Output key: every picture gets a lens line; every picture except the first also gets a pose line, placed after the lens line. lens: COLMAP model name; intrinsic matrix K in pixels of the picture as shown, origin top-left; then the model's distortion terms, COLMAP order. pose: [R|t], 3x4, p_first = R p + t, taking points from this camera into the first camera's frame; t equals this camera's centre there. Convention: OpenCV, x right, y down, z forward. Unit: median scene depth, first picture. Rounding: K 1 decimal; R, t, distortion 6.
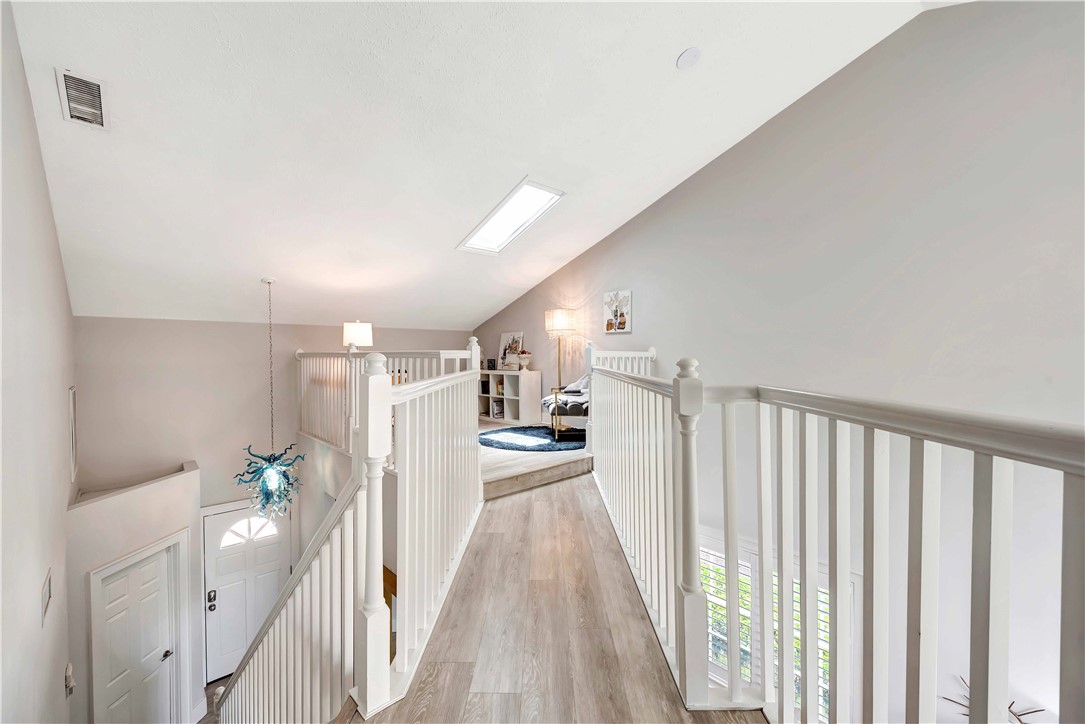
lens RADIAL K [[434.7, 0, 542.5], [0, 434.7, 362.0], [0, 0, 1]] dist [0.001533, 0.000076]
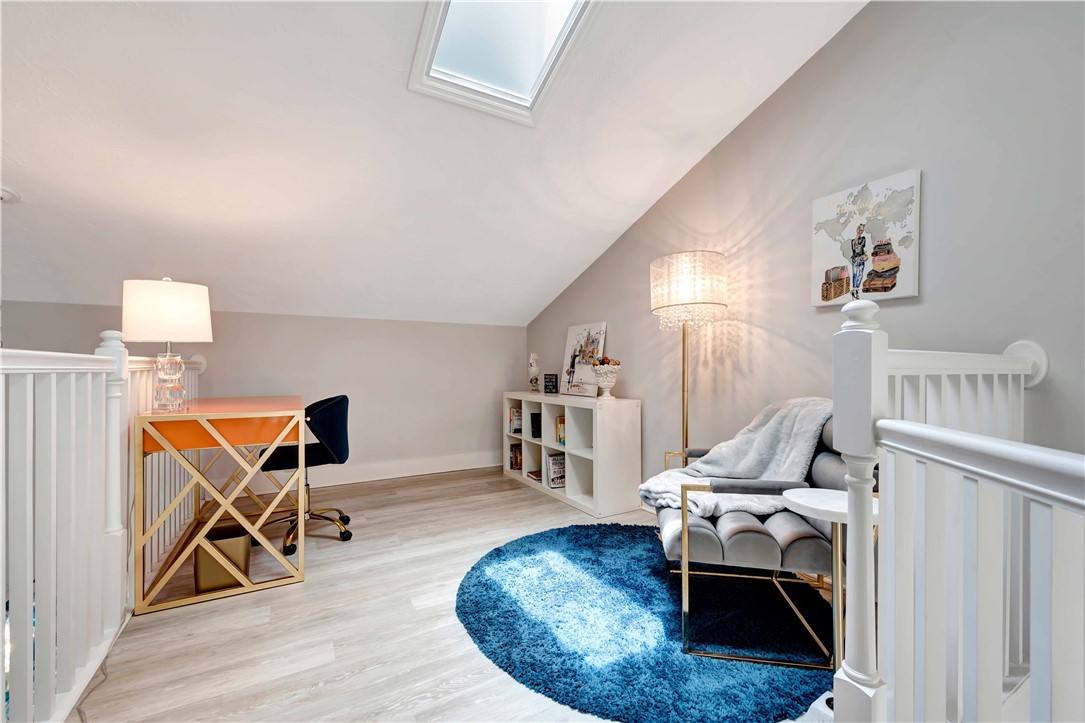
lens RADIAL K [[433.6, 0, 552.7], [0, 433.6, 377.4], [0, 0, 1]] dist [0.001419, -0.000069]
pose [[0.977102, 0.010307, -0.212522, 0.003434], [-0.009250, 0.999939, 0.005967, -0.006667], [0.212571, -0.003864, 0.977138, 0.532482]]
